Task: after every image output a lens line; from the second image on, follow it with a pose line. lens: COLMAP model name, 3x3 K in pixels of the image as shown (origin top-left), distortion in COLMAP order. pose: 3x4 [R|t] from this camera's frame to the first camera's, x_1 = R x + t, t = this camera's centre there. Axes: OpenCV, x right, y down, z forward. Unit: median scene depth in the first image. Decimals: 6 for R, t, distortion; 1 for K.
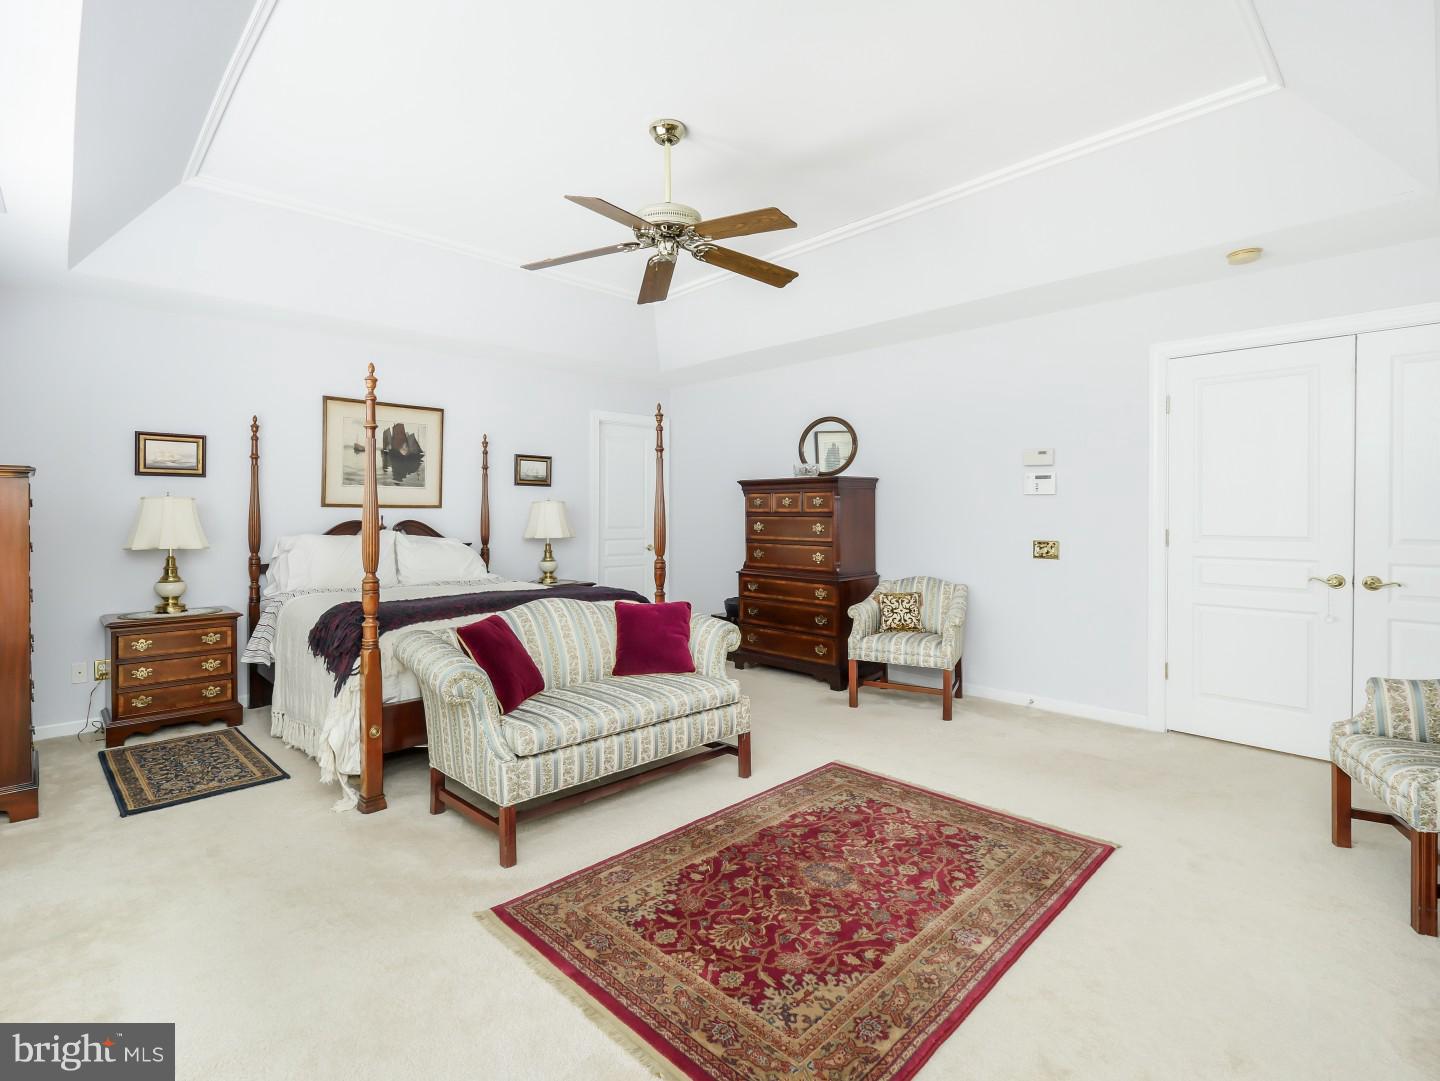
lens RADIAL K [[714.7, 0, 720.0], [0, 714.7, 540.5], [0, 0, 1]] dist [-0.036373, -0.000190]
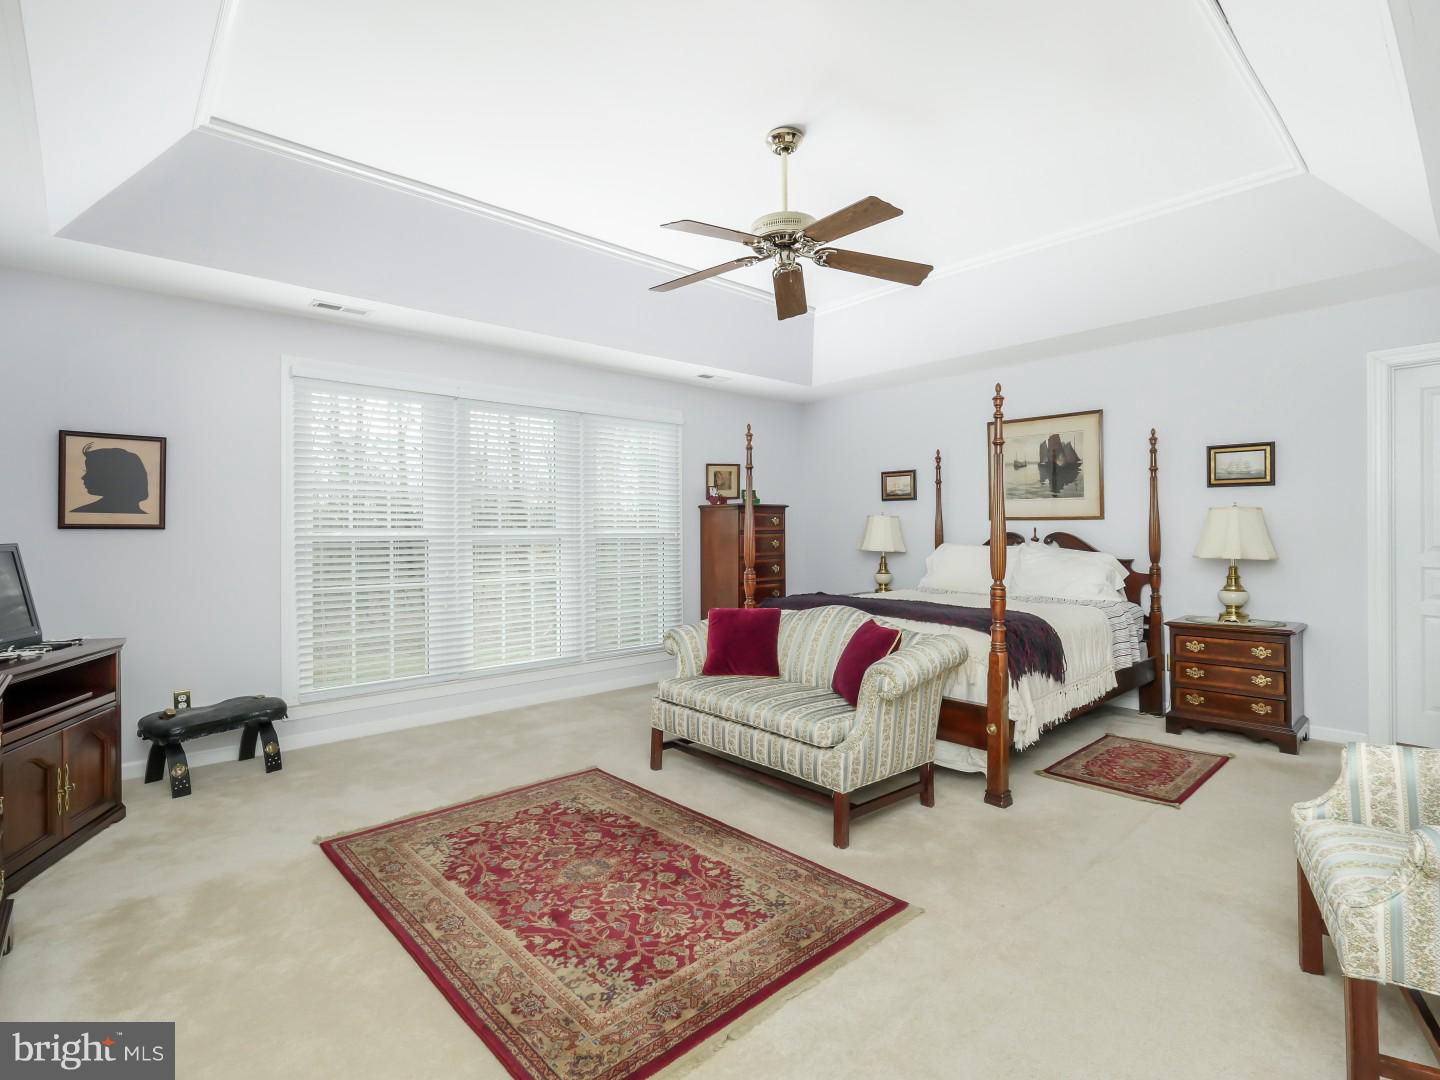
lens RADIAL K [[712.5, 0, 708.5], [0, 712.5, 530.5], [0, 0, 1]] dist [0.002136, -0.000565]
pose [[-0.059919, 0.003867, -0.998196, 0.778586], [-0.029089, 0.999561, 0.005619, -0.031146], [0.997779, 0.029373, -0.059780, 0.793671]]
